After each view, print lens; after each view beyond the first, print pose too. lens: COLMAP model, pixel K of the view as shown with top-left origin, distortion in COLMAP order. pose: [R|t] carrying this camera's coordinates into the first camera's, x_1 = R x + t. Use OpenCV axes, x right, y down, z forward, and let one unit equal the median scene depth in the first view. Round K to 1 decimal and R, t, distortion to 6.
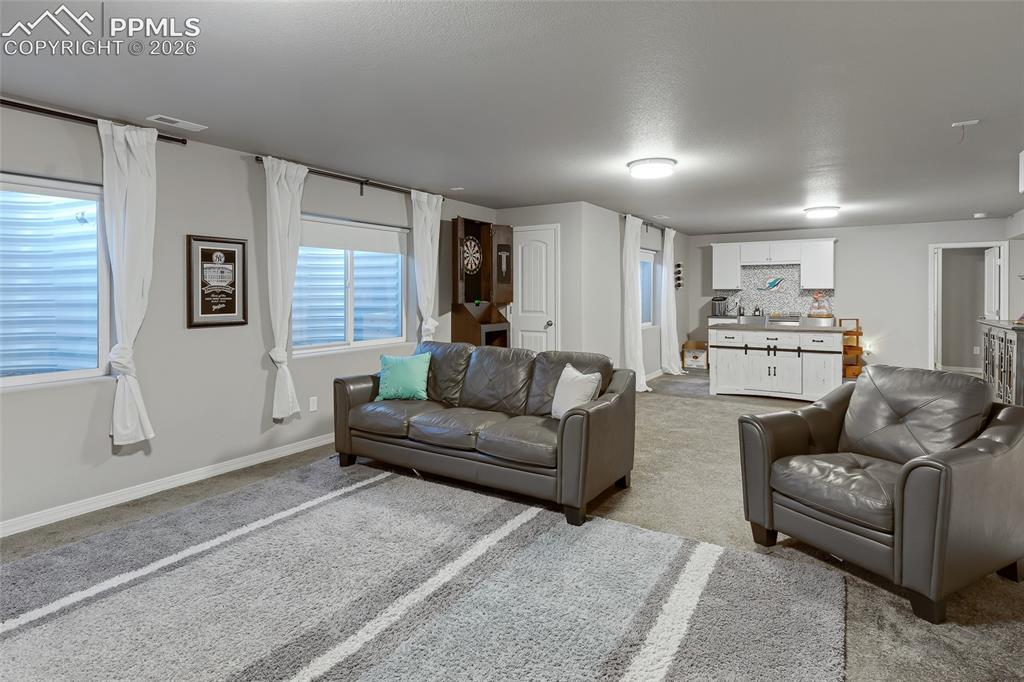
lens RADIAL K [[552.5, 0, 511.0], [0, 552.5, 320.3], [0, 0, 1]] dist [0.033508, 0.000137]
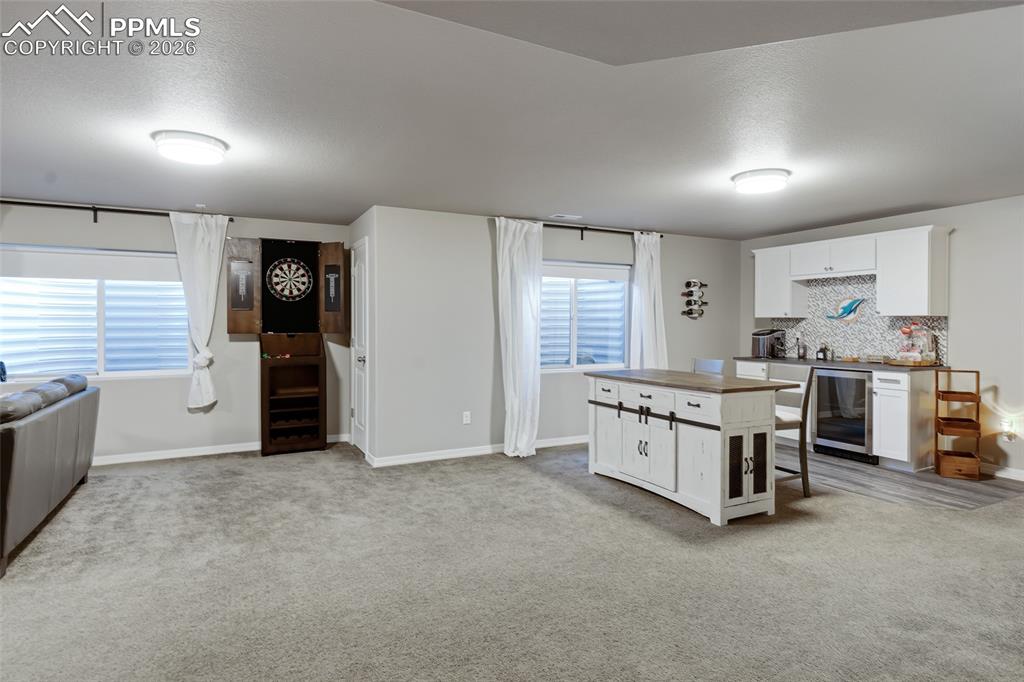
lens RADIAL K [[561.9, 0, 494.8], [0, 561.9, 356.9], [0, 0, 1]] dist [-0.000108, 0.000191]
pose [[0.858421, 0.029632, -0.512090, 0.607180], [-0.026601, 0.999558, 0.013248, -0.013074], [0.512256, 0.002250, 0.858830, 0.355000]]
